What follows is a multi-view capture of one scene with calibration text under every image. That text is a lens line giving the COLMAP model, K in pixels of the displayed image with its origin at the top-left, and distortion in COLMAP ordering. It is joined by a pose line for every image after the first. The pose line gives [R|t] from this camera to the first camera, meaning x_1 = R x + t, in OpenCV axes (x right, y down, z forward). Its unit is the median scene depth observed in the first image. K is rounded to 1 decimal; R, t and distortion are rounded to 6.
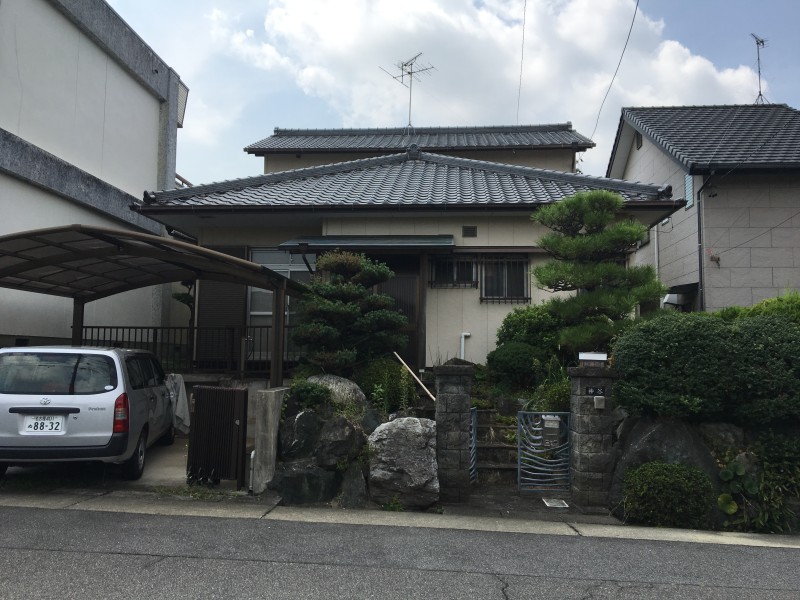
lens RADIAL K [[658.6, 0, 400.0], [0, 658.6, 300.0], [0, 0, 1]] dist [0.103505, -0.179610]
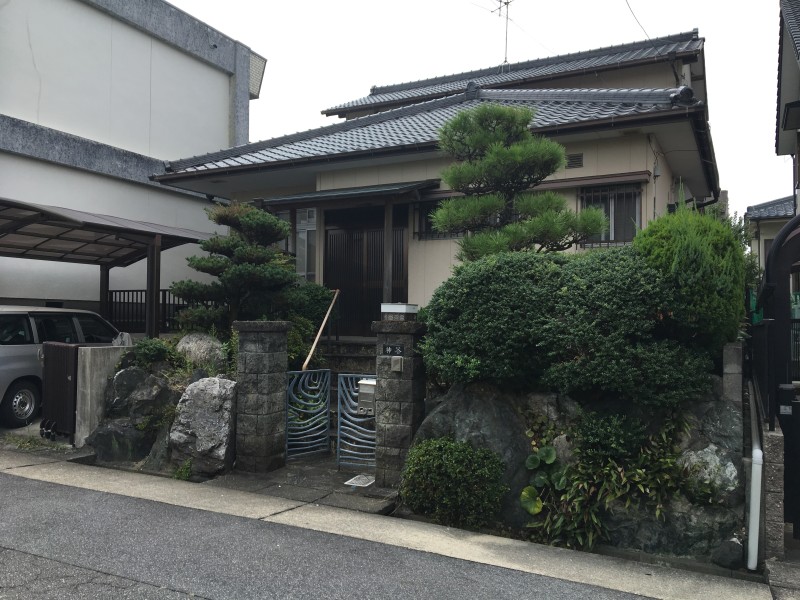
lens RADIAL K [[658.6, 0, 400.0], [0, 658.6, 300.0], [0, 0, 1]] dist [0.103505, -0.179610]
pose [[0.927678, -0.018560, -0.372920, 0.605590], [0.037846, 0.998294, 0.044460, 0.039243], [0.371459, -0.055358, 0.926798, 0.249719]]
